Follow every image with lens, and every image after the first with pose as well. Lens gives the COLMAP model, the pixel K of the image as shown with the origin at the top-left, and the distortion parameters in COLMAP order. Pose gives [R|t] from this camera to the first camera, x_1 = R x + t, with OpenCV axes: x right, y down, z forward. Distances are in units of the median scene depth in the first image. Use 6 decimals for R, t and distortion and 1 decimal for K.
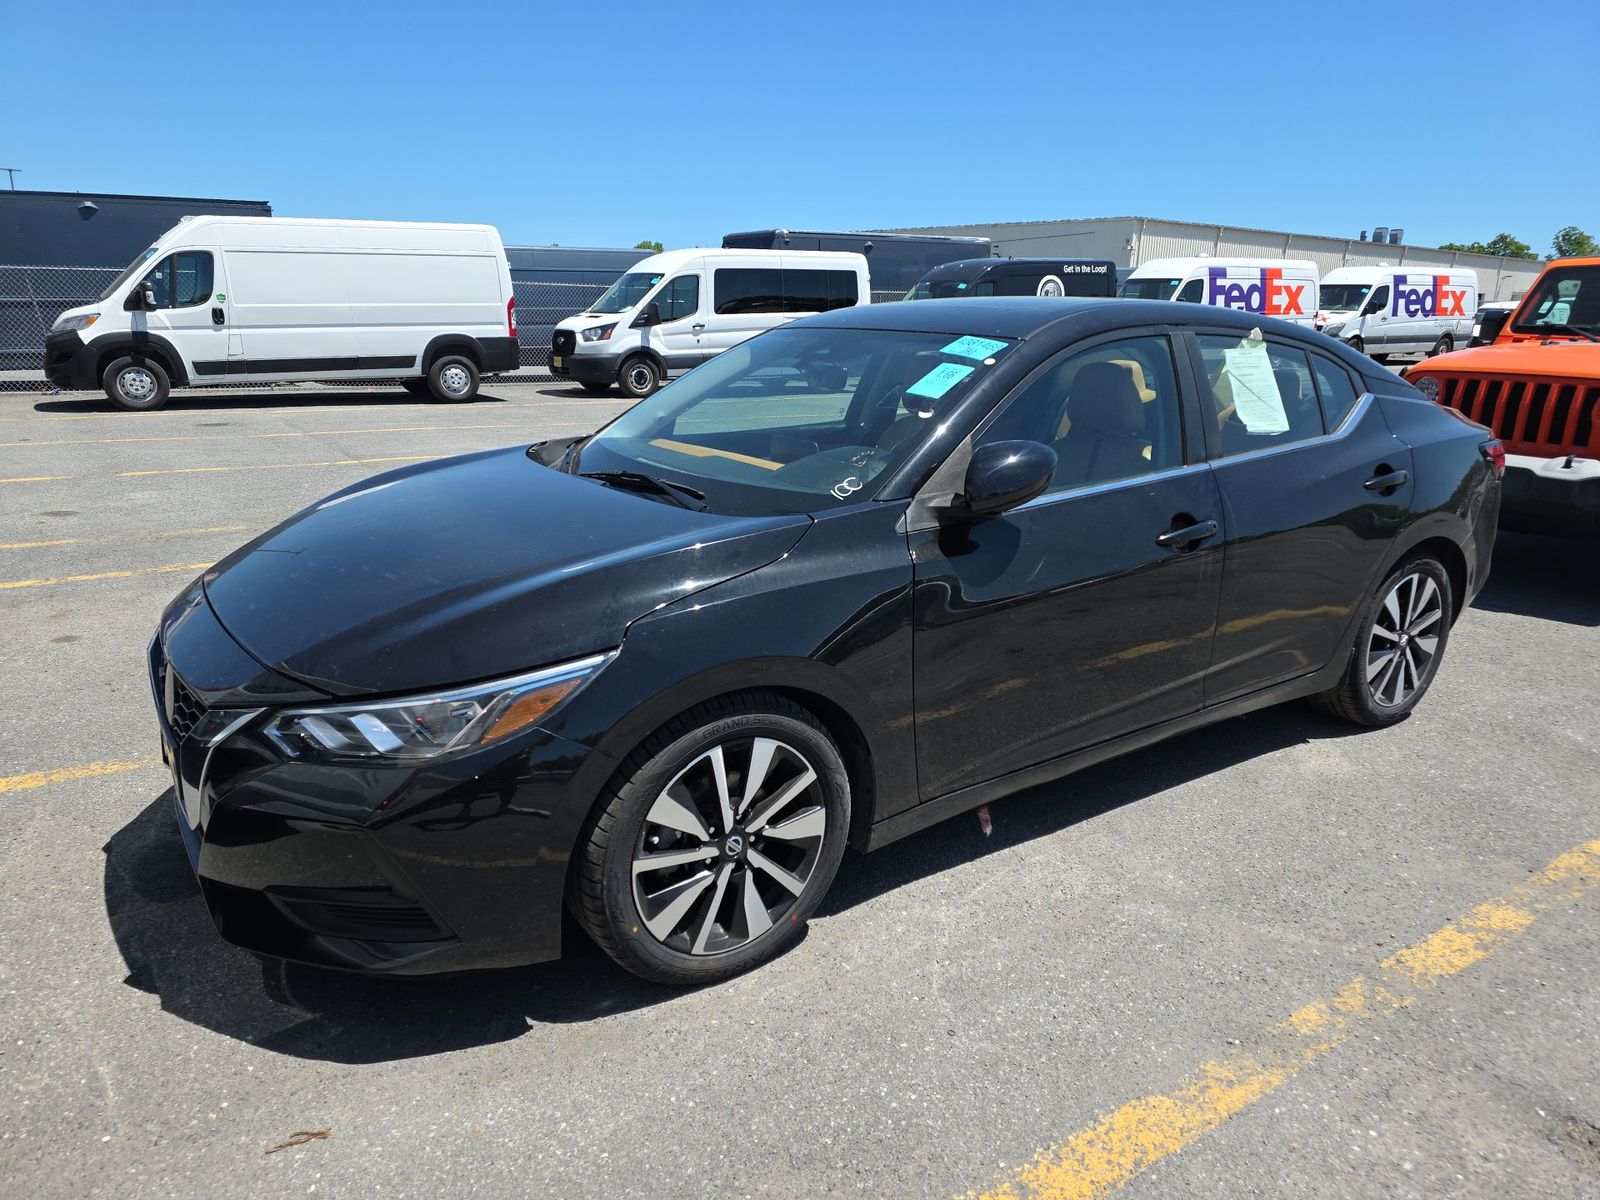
lens RADIAL K [[1123.6, 0, 792.8], [0, 1123.6, 601.1], [0, 0, 1]] dist [0.034798, -0.021571]
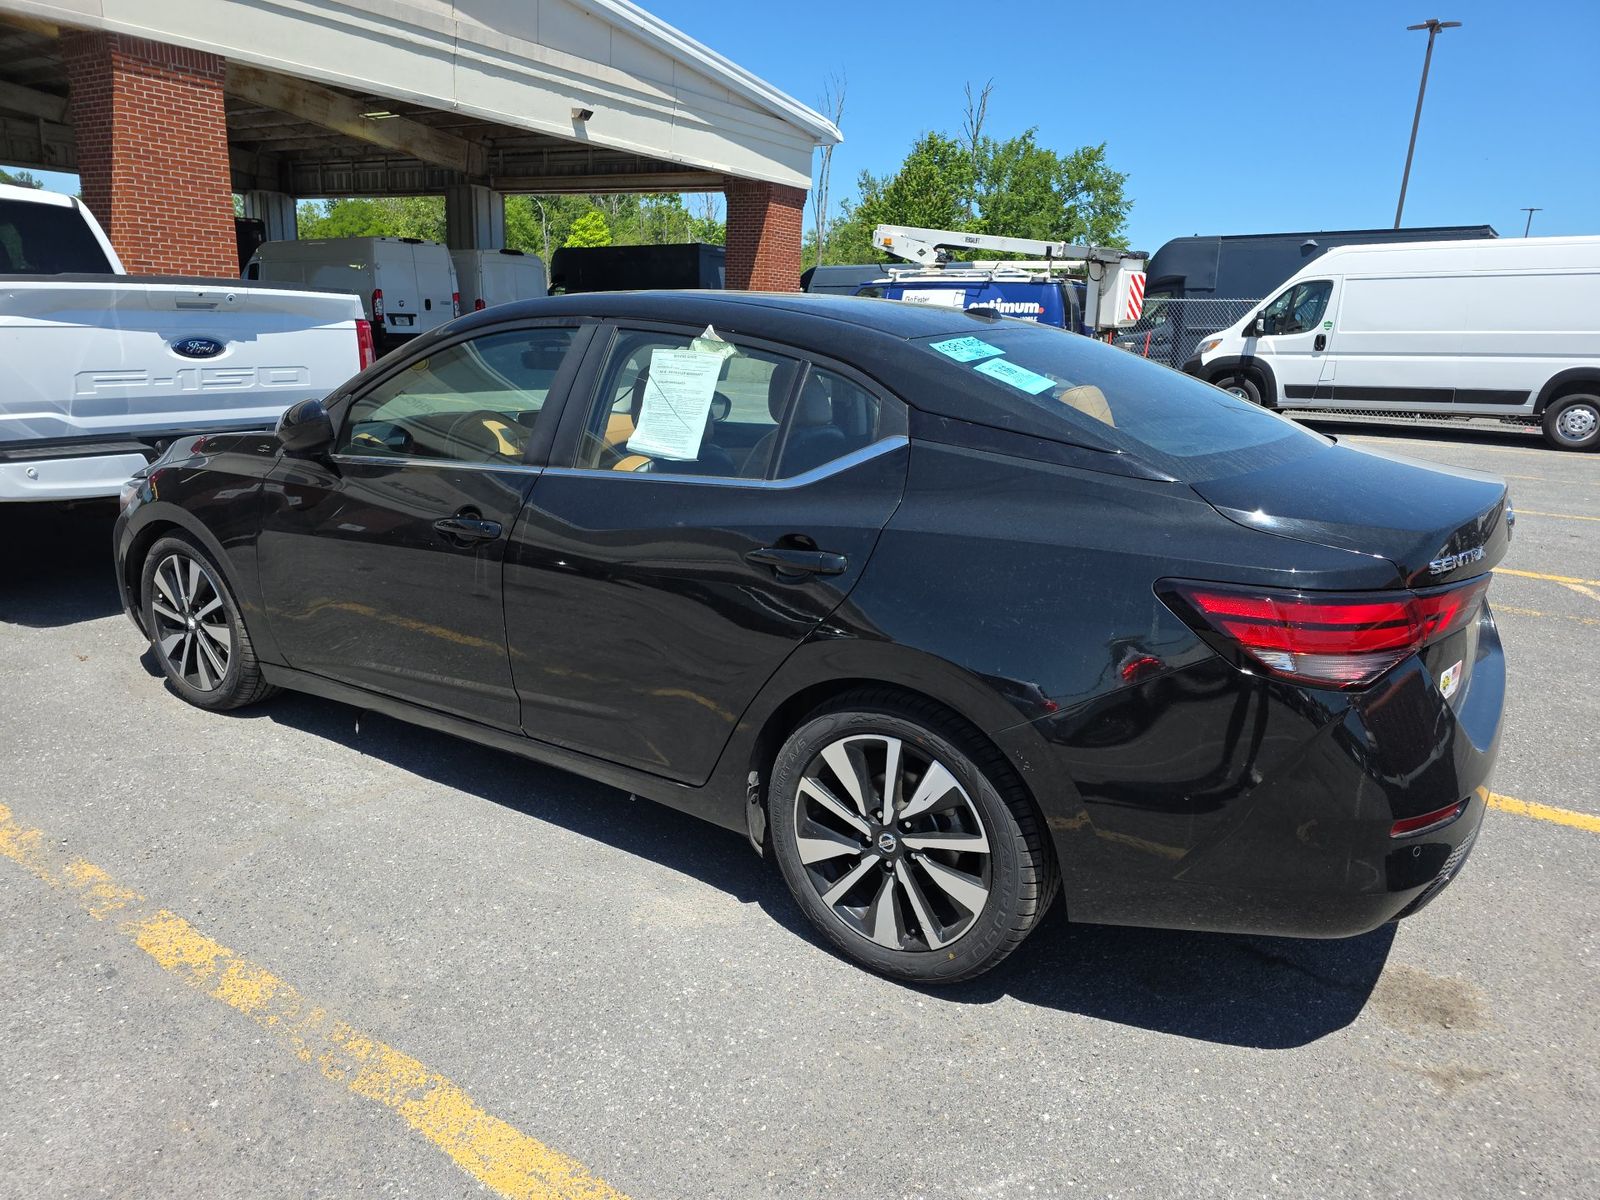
lens RADIAL K [[1123.6, 0, 808.5], [0, 1123.6, 613.7], [0, 0, 1]] dist [0.034798, -0.021571]
pose [[0.332963, 0.233363, -0.913607, 0.342458], [-0.253316, 0.955412, 0.151721, -0.053797], [0.908277, 0.180914, 0.377231, 0.232423]]
